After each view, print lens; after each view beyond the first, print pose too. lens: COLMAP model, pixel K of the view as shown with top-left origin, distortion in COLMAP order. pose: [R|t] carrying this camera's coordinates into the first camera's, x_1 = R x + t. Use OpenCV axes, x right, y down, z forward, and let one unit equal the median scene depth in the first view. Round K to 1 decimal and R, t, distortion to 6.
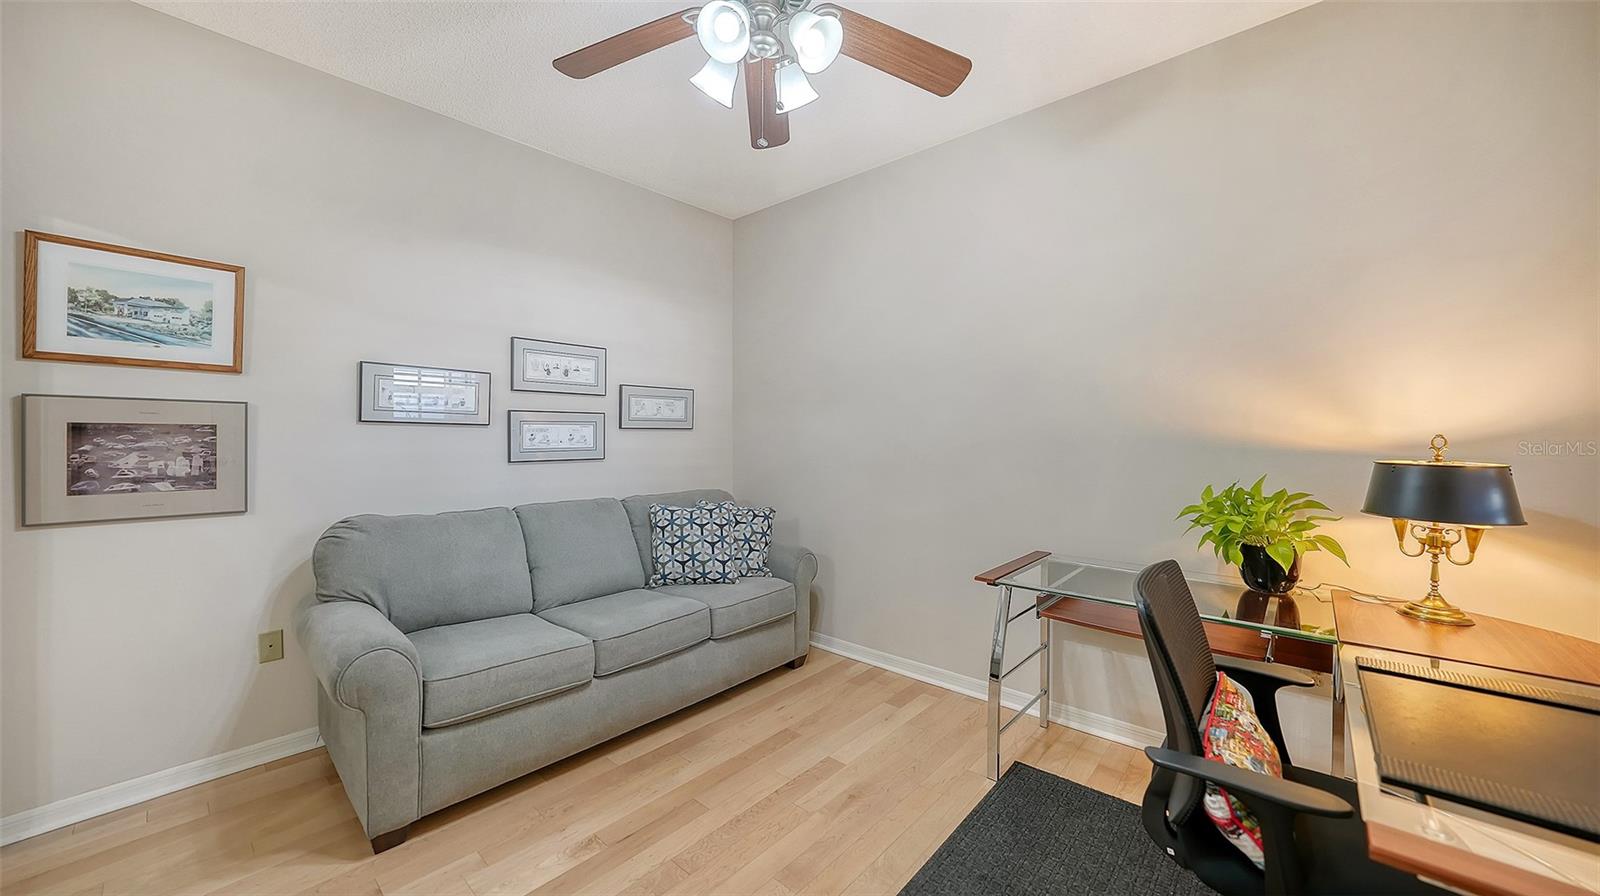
lens RADIAL K [[593.9, 0, 794.5], [0, 593.9, 436.6], [0, 0, 1]] dist [-0.000143, -0.000015]
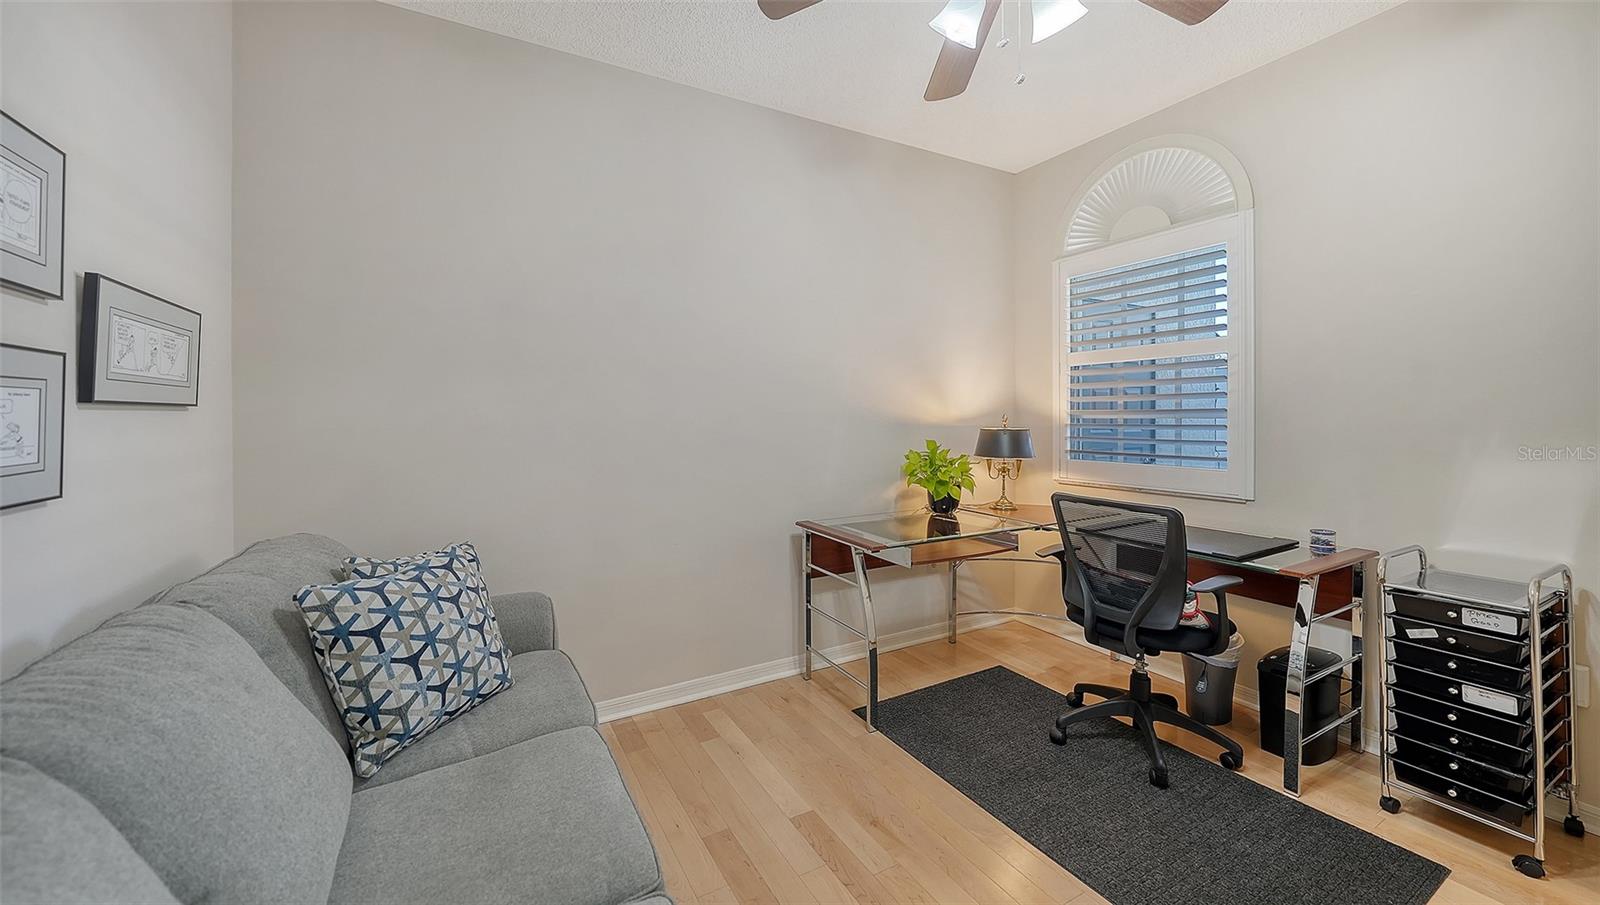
lens RADIAL K [[584.3, 0, 795.2], [0, 584.3, 415.1], [0, 0, 1]] dist [0.000264, 0.000042]
pose [[0.328957, -0.002688, 0.944341, -0.530898], [0.009169, 0.999958, -0.000347, -0.002987], [-0.944300, 0.008773, 0.328967, 0.567799]]
